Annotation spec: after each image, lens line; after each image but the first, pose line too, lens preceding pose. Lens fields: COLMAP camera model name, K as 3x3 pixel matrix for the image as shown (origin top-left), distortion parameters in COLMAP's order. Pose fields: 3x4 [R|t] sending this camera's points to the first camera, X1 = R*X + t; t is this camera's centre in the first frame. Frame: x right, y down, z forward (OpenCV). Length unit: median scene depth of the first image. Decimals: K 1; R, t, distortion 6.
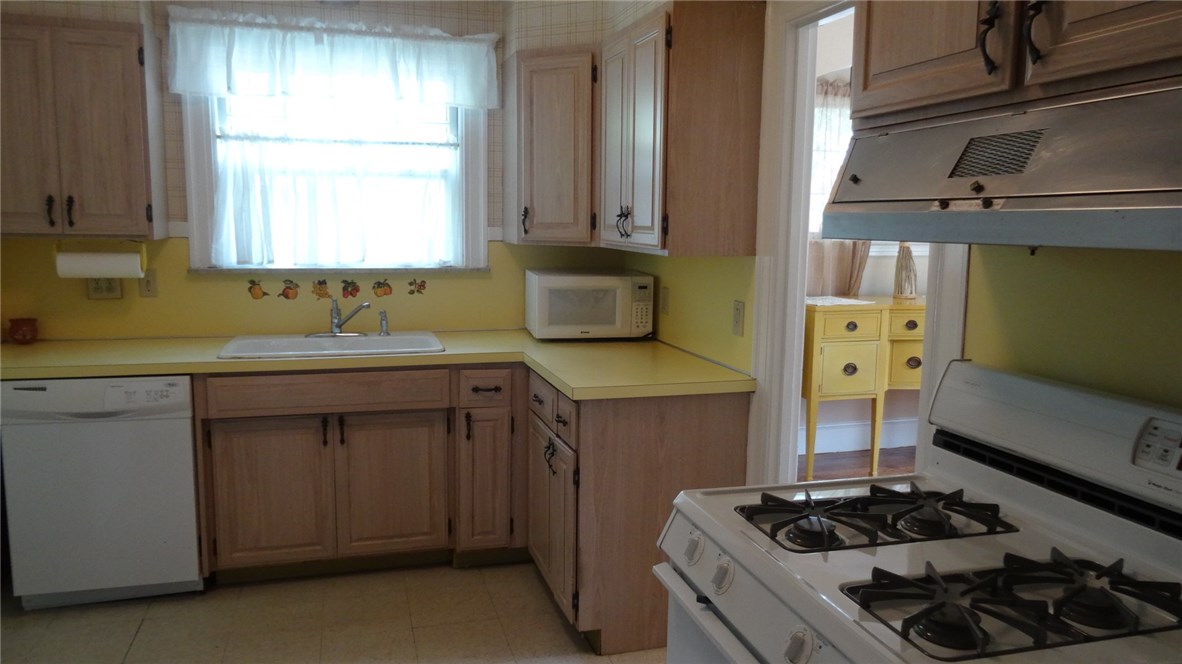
lens RADIAL K [[849.7, 0, 591.0], [0, 849.7, 332.0], [0, 0, 1]] dist [-0.005584, -0.002555]
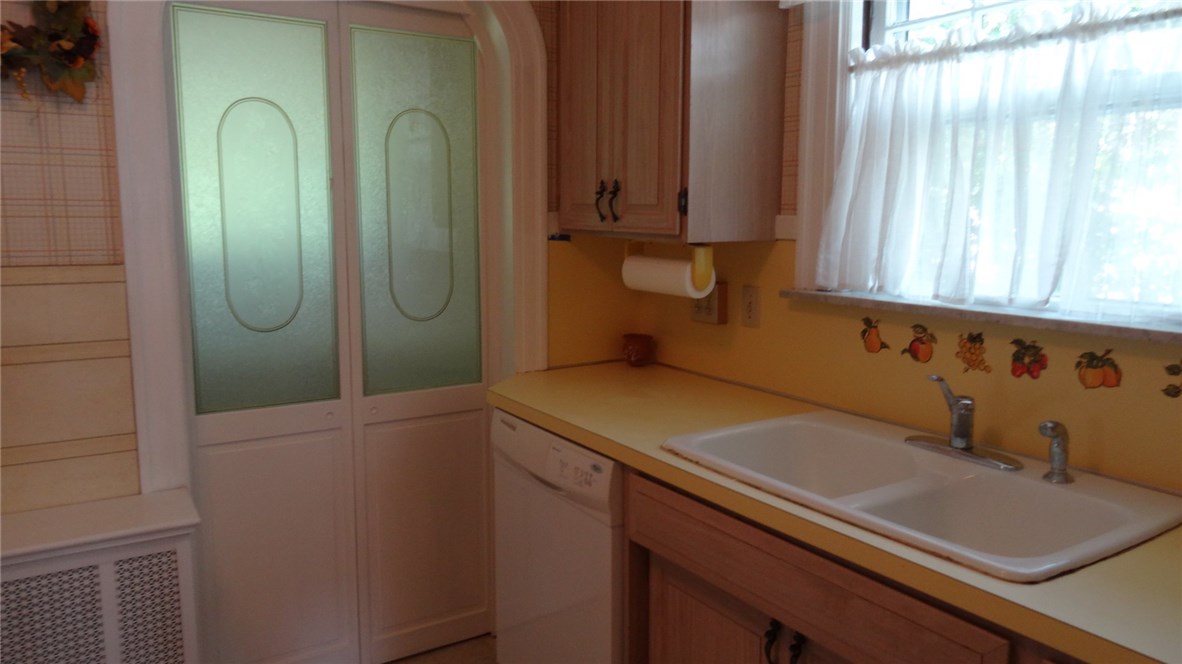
lens RADIAL K [[849.7, 0, 591.0], [0, 849.7, 332.0], [0, 0, 1]] dist [-0.005584, -0.002555]
pose [[0.286680, 0.121439, -0.950298, 0.086529], [-0.123487, 0.988343, 0.089047, -0.080987], [0.950034, 0.091821, 0.298335, 0.669377]]
